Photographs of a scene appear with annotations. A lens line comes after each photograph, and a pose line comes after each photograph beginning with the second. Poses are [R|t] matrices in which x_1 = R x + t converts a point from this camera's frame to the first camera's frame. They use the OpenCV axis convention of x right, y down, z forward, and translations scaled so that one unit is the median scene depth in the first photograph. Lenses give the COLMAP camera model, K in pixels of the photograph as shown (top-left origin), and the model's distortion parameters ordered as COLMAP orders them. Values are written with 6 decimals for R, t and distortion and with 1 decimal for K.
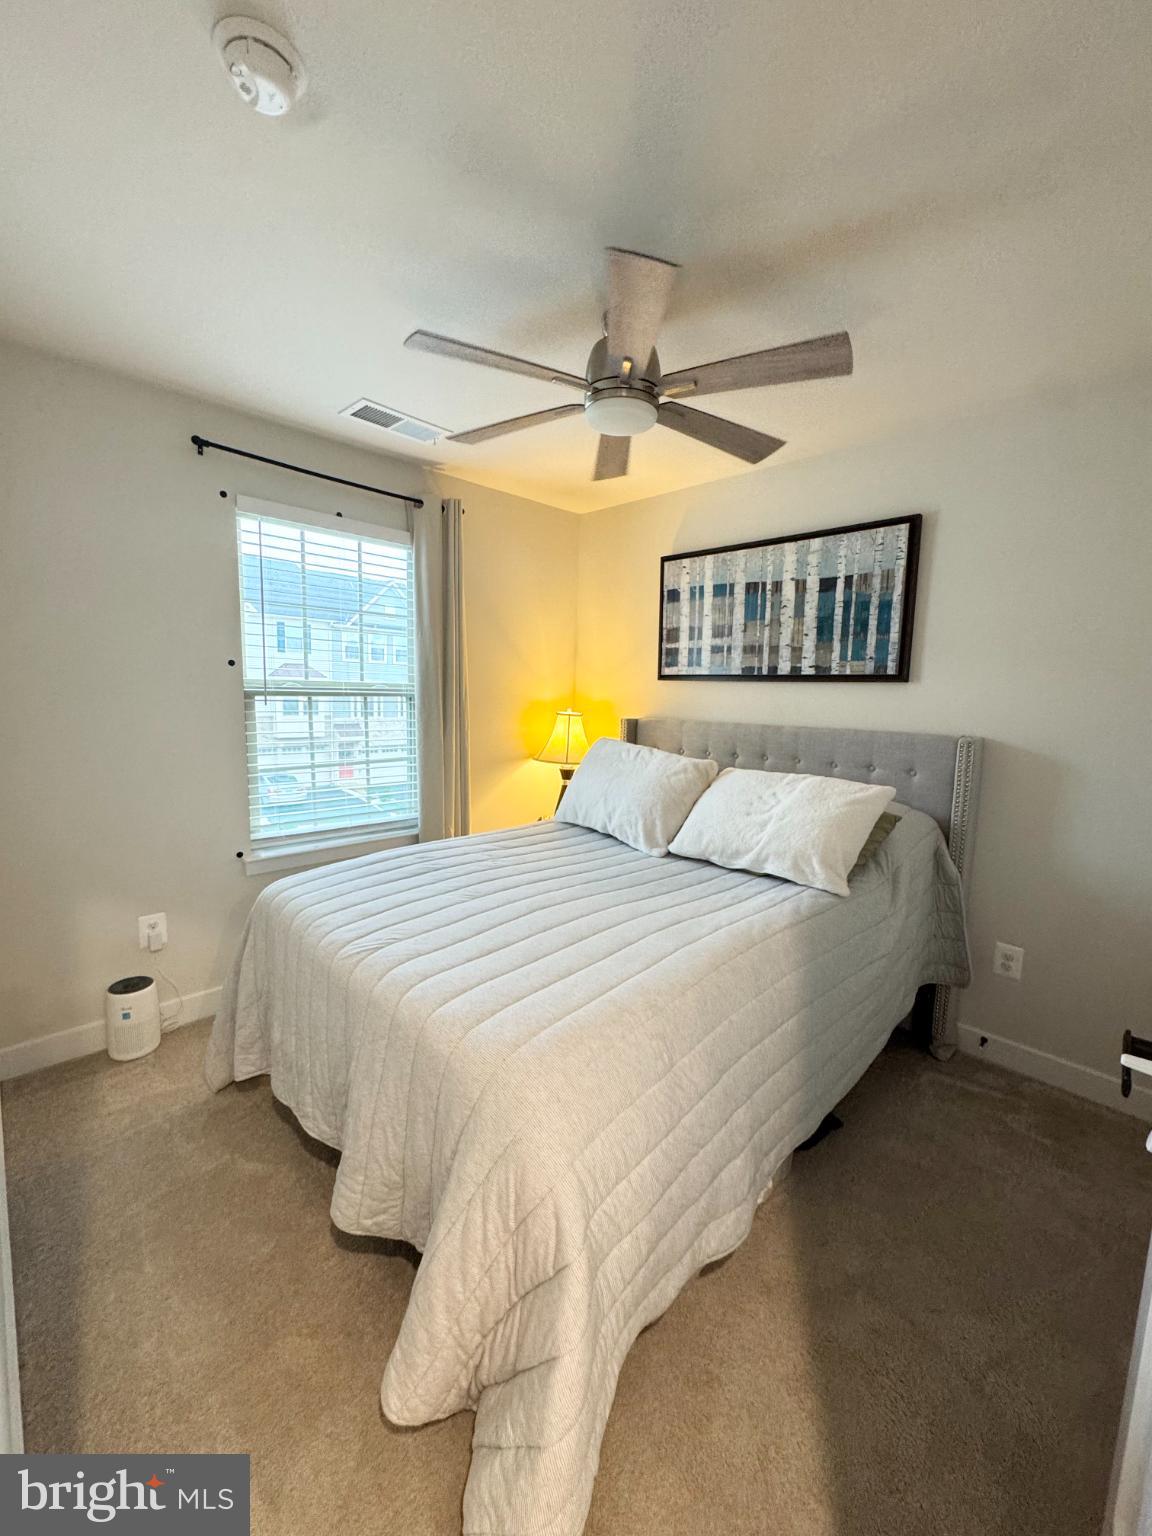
lens RADIAL K [[618.6, 0, 576.6], [0, 618.6, 771.9], [0, 0, 1]] dist [-0.000424, 0.000162]
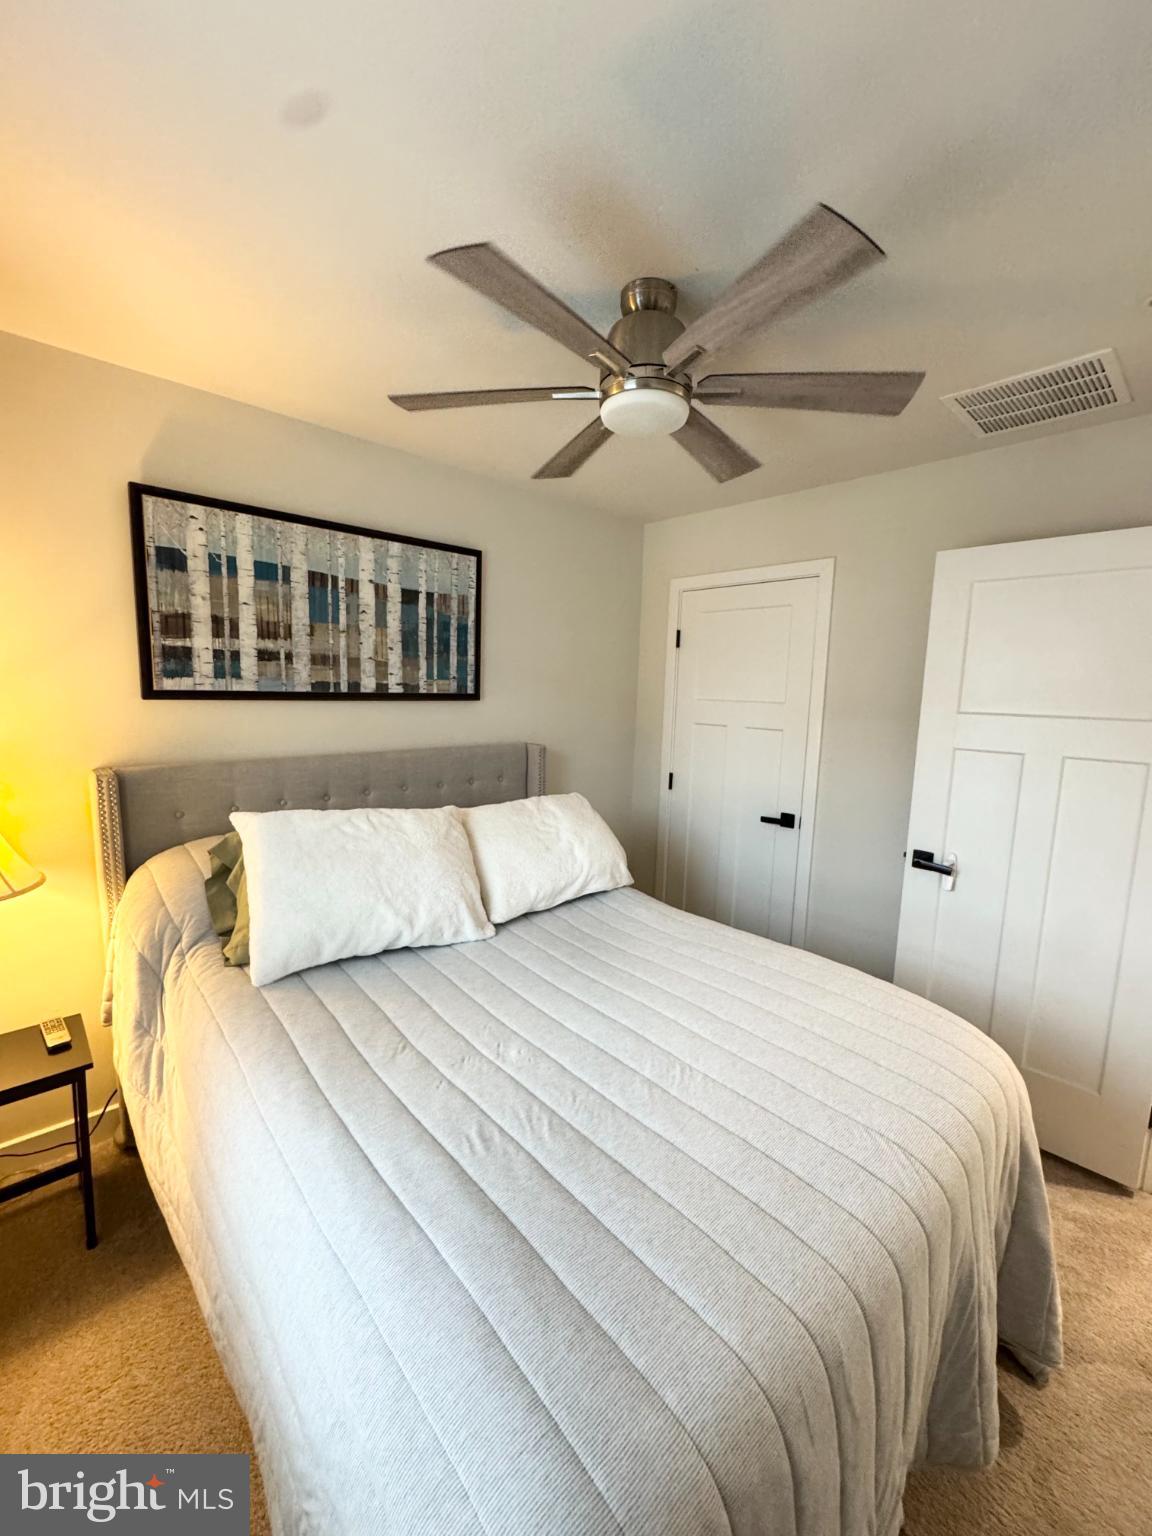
lens RADIAL K [[618.6, 0, 576.6], [0, 618.6, 771.9], [0, 0, 1]] dist [-0.000424, 0.000162]
pose [[0.049438, -0.152808, 0.987019, -0.501812], [0.114022, 0.982630, 0.146417, -0.140506], [-0.992247, 0.105303, 0.066003, 0.664726]]
